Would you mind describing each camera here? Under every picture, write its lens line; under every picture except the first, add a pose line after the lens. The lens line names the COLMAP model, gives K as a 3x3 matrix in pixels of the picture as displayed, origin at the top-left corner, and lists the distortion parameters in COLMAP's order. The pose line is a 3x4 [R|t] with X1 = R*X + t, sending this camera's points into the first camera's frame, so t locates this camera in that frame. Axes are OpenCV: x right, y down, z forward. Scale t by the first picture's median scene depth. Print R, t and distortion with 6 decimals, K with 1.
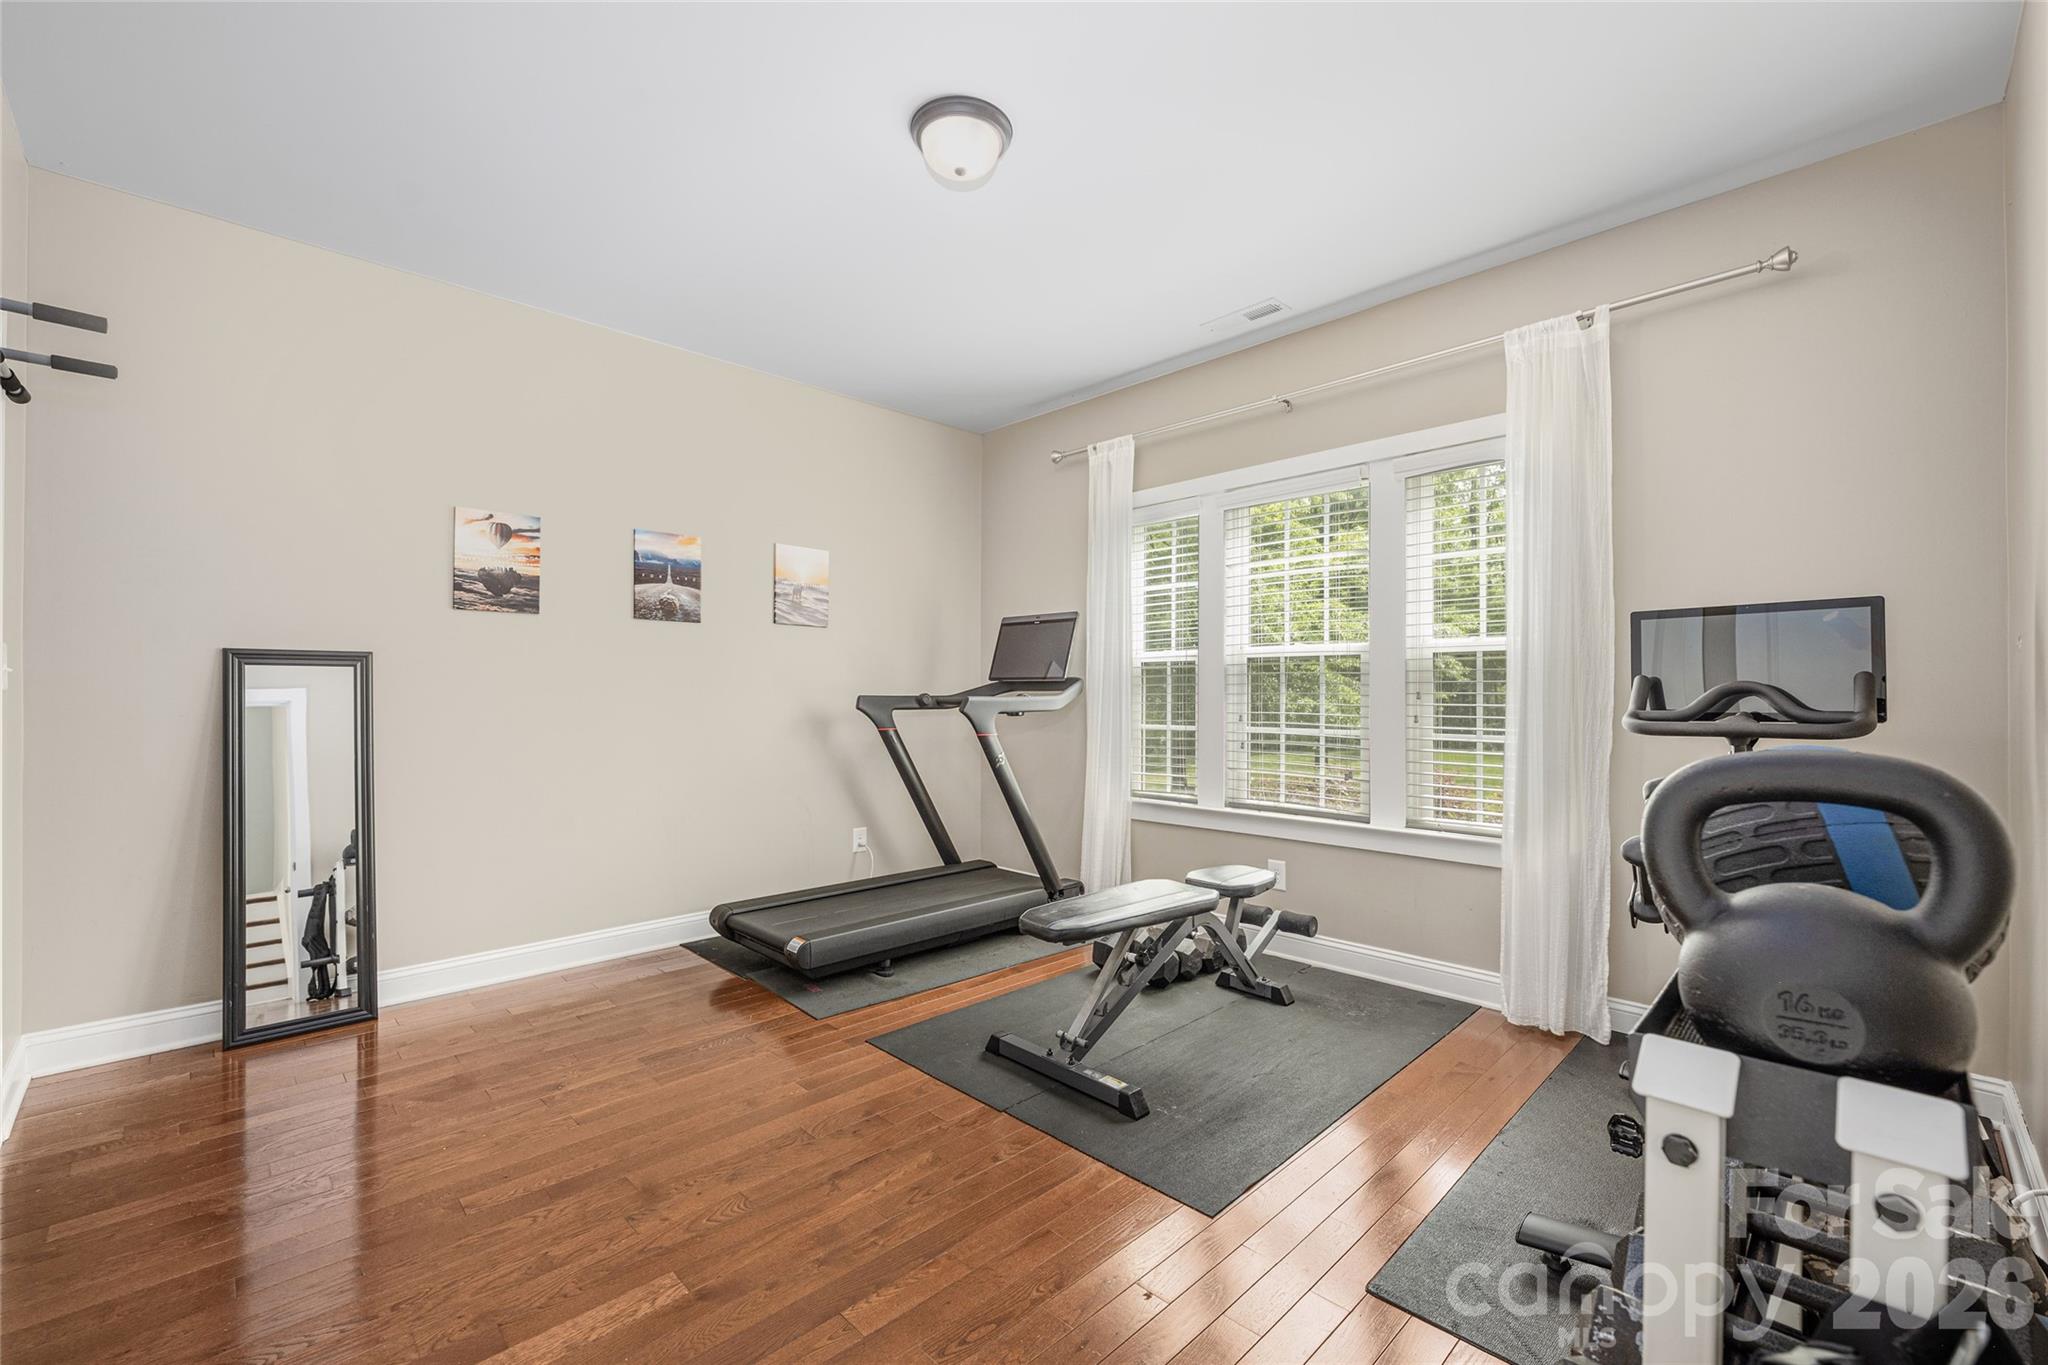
lens RADIAL K [[840.7, 0, 1015.1], [0, 840.7, 694.9], [0, 0, 1]] dist [-0.004224, 0.000080]
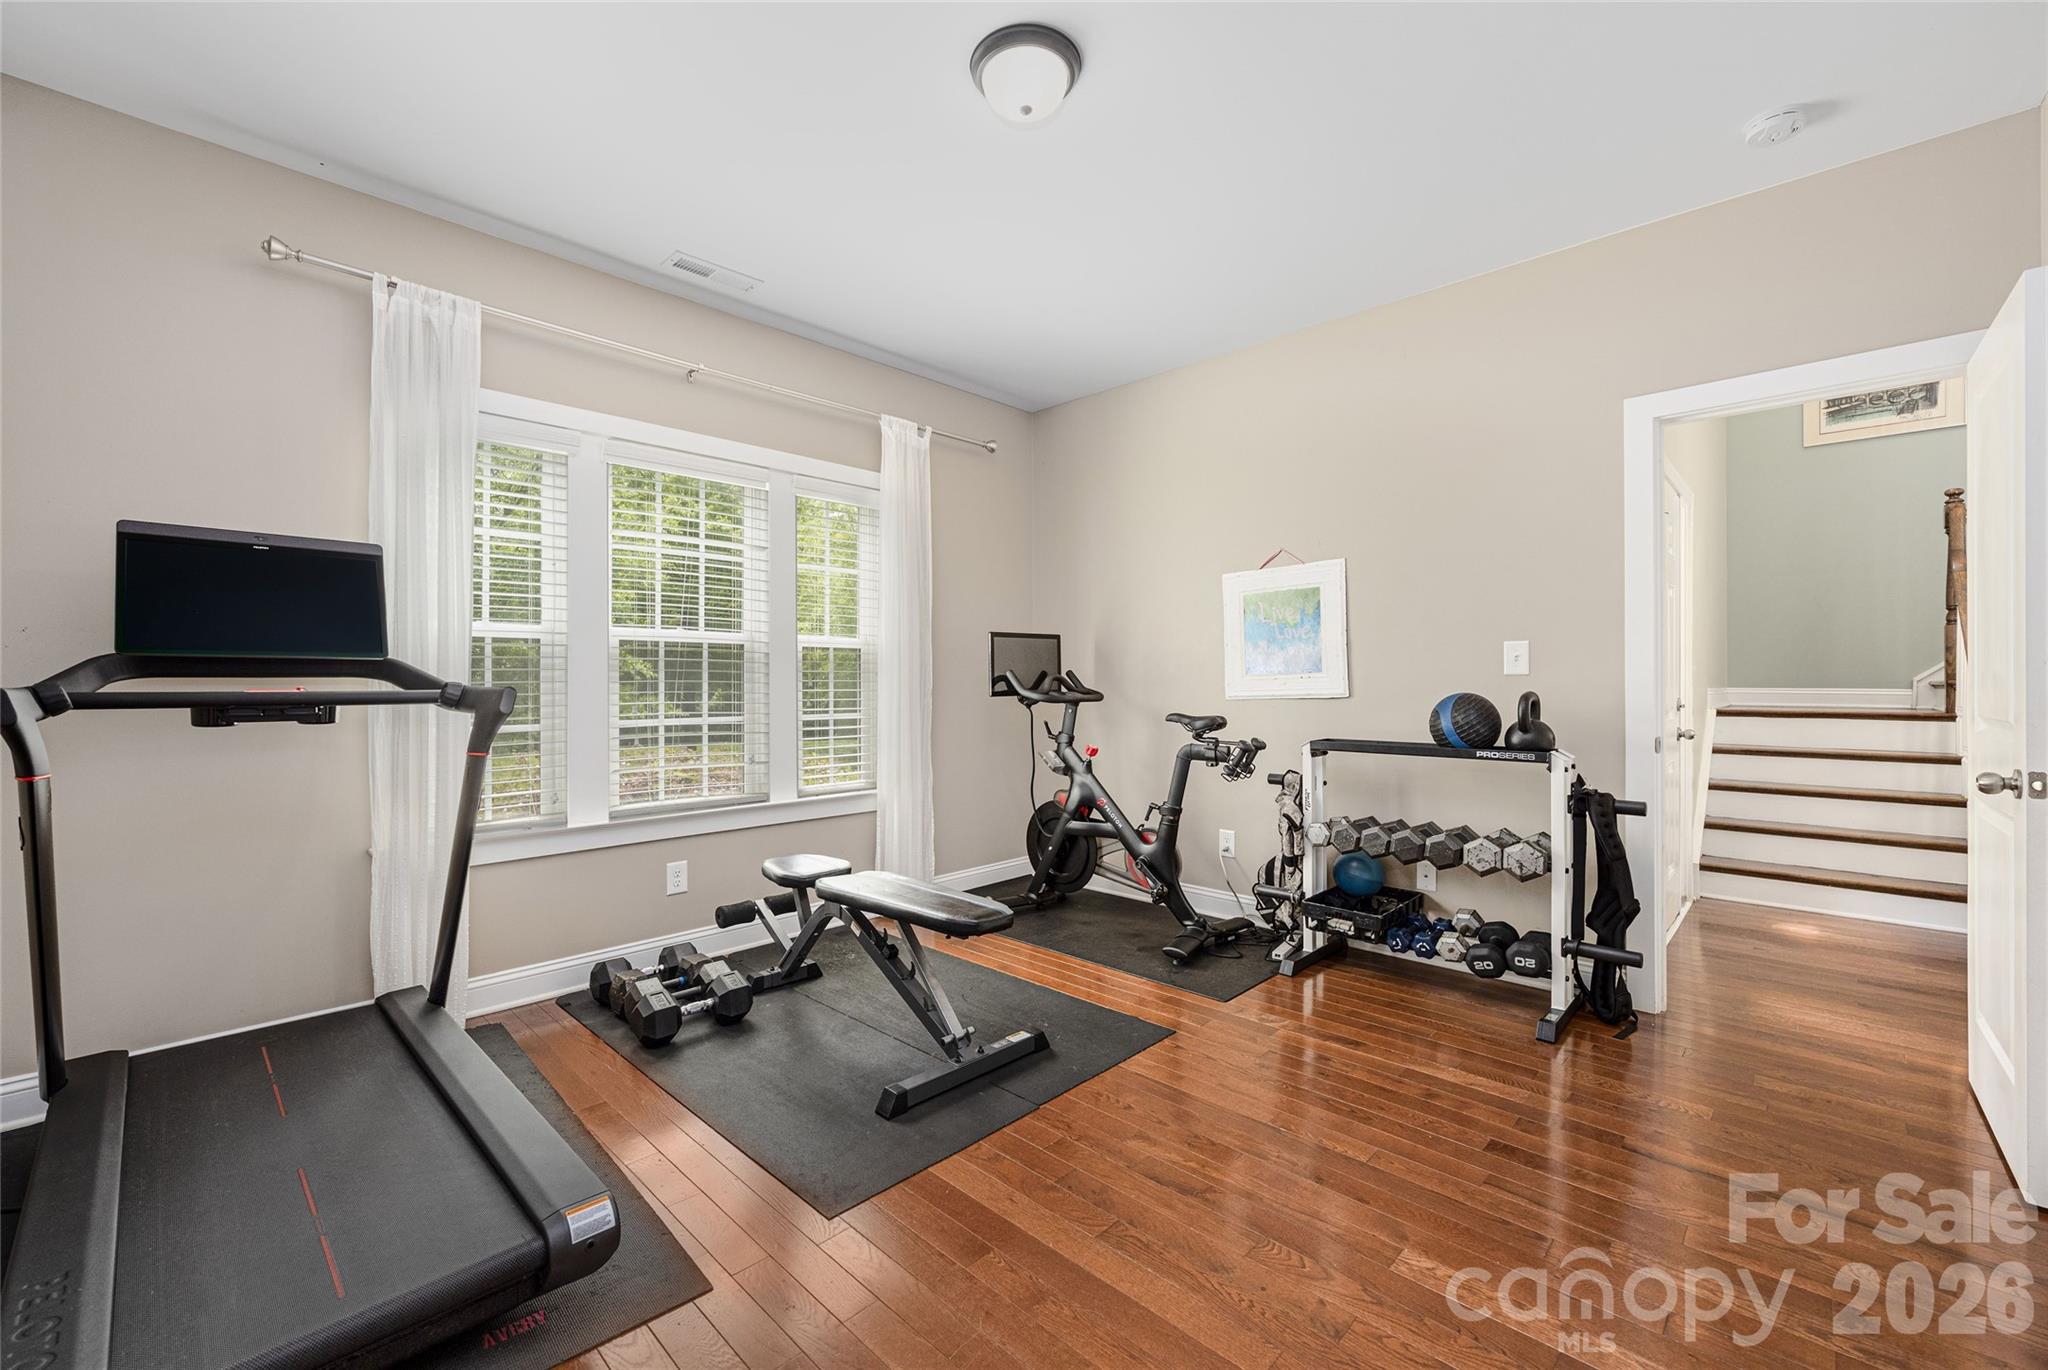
lens RADIAL K [[840.7, 0, 1008.3], [0, 840.7, 683.1], [0, 0, 1]] dist [-0.004224, 0.000080]
pose [[-0.015517, -0.005136, 0.999866, -0.656868], [0.005047, 0.999974, 0.005215, -0.003191], [-0.999867, 0.005127, -0.015491, 0.693175]]
